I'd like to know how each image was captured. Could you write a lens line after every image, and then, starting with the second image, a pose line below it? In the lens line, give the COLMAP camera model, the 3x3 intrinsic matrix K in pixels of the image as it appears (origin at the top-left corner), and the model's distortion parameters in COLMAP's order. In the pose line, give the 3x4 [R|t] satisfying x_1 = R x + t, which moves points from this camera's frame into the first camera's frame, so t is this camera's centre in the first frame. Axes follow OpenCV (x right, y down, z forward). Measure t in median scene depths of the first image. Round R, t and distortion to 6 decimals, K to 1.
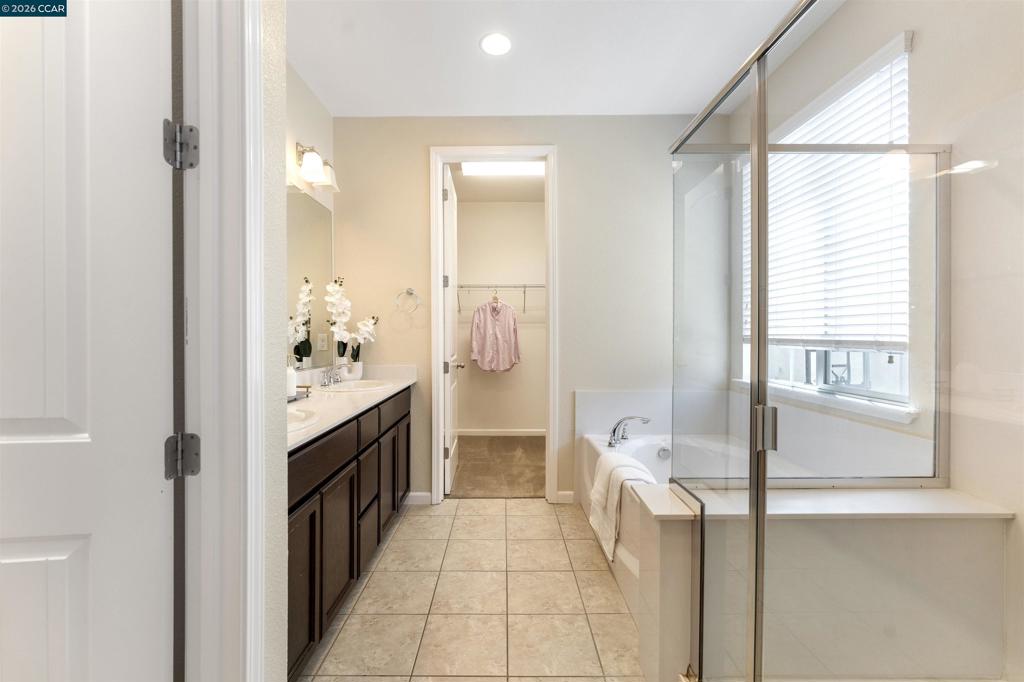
lens RADIAL K [[440.7, 0, 509.8], [0, 440.7, 336.6], [0, 0, 1]] dist [0.003128, -0.000021]
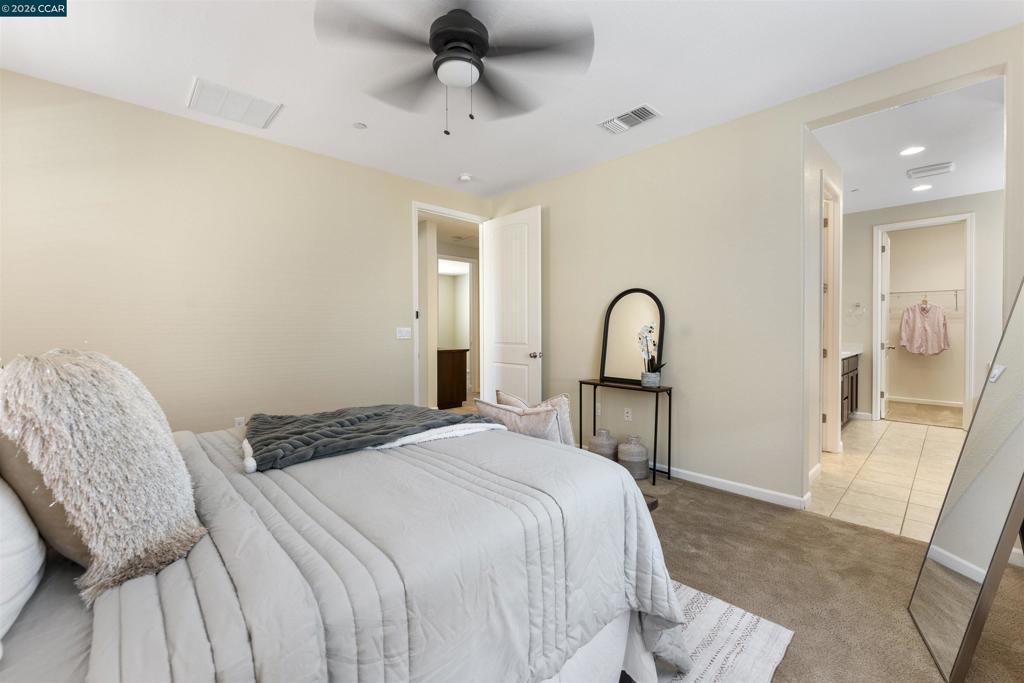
lens RADIAL K [[440.7, 0, 506.9], [0, 440.7, 332.4], [0, 0, 1]] dist [0.003128, -0.000021]
pose [[0.691864, 0.009272, -0.721969, 0.065621], [-0.005465, 0.999956, 0.007604, 0.007173], [0.722008, -0.001316, 0.691884, -0.944857]]
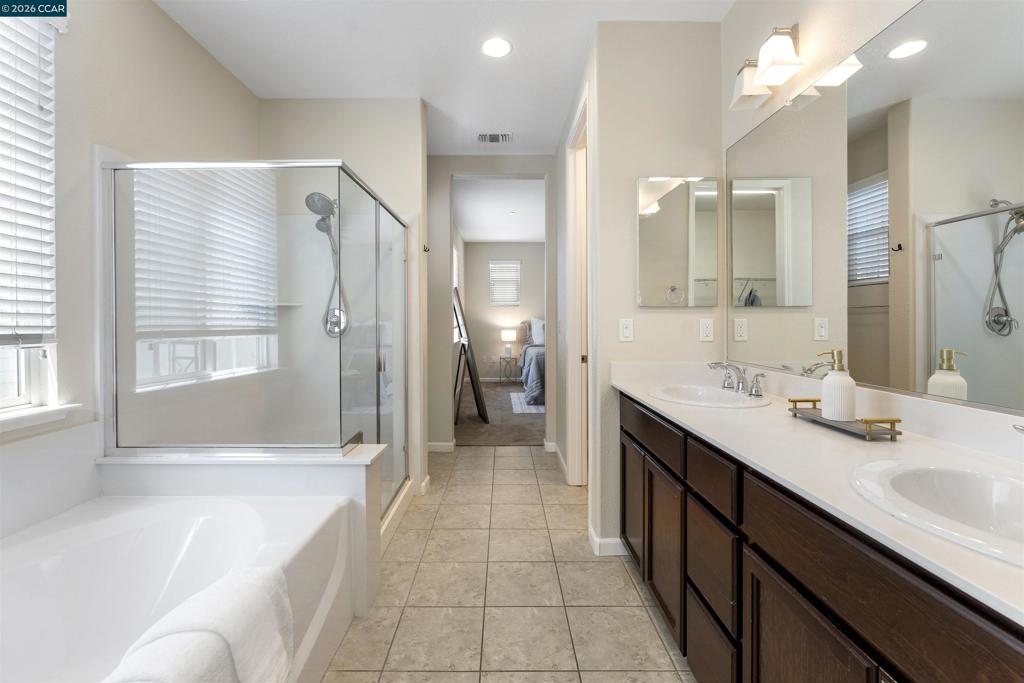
lens RADIAL K [[440.7, 0, 510.4], [0, 440.7, 331.7], [0, 0, 1]] dist [0.003128, -0.000021]
pose [[-0.999917, 0.009584, -0.008625, -0.034751], [0.009431, 0.999801, 0.017583, -0.000699], [0.008791, 0.017501, -0.999808, 1.048738]]
